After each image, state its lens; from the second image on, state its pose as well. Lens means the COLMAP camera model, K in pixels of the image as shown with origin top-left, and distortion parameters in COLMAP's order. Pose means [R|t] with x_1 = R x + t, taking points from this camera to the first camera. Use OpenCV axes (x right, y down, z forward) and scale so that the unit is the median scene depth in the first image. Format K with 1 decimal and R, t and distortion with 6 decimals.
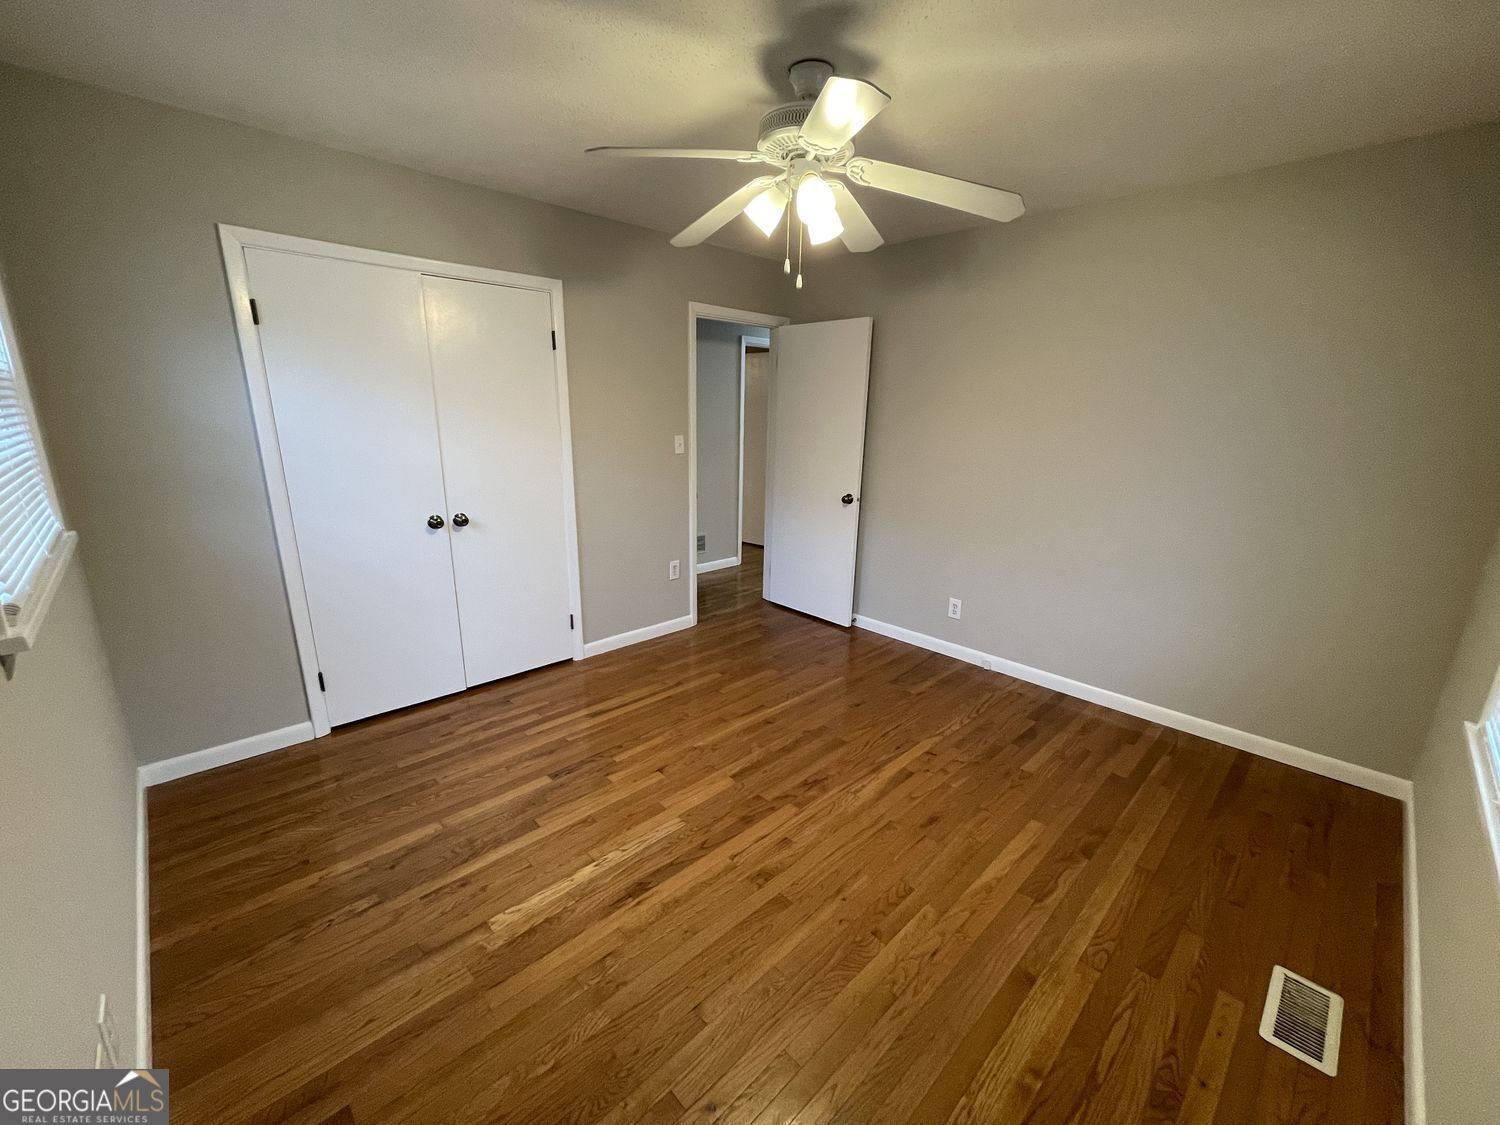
lens RADIAL K [[604.2, 0, 747.0], [0, 604.2, 566.7], [0, 0, 1]] dist [-0.004839, 0.006315]
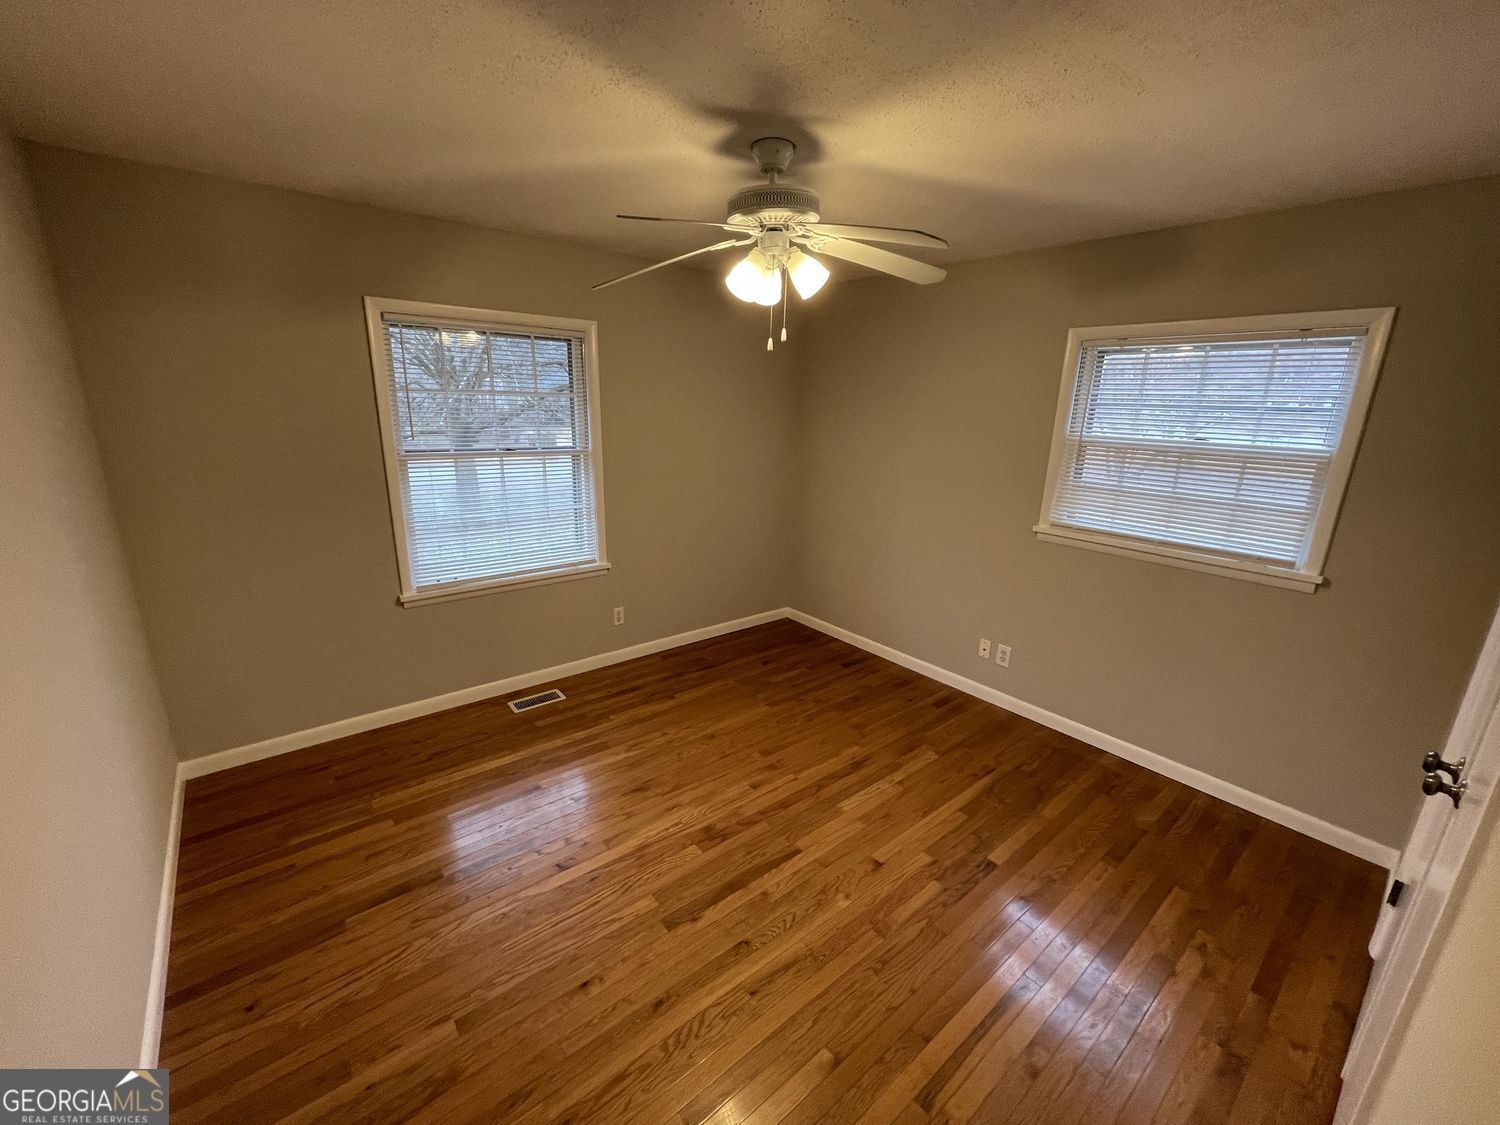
lens RADIAL K [[604.2, 0, 747.0], [0, 604.2, 566.7], [0, 0, 1]] dist [-0.004839, 0.006315]
pose [[-0.996026, -0.064587, 0.061324, 0.031030], [-0.024362, 0.859868, 0.509935, -0.578082], [-0.085666, 0.506415, -0.858024, 1.797985]]
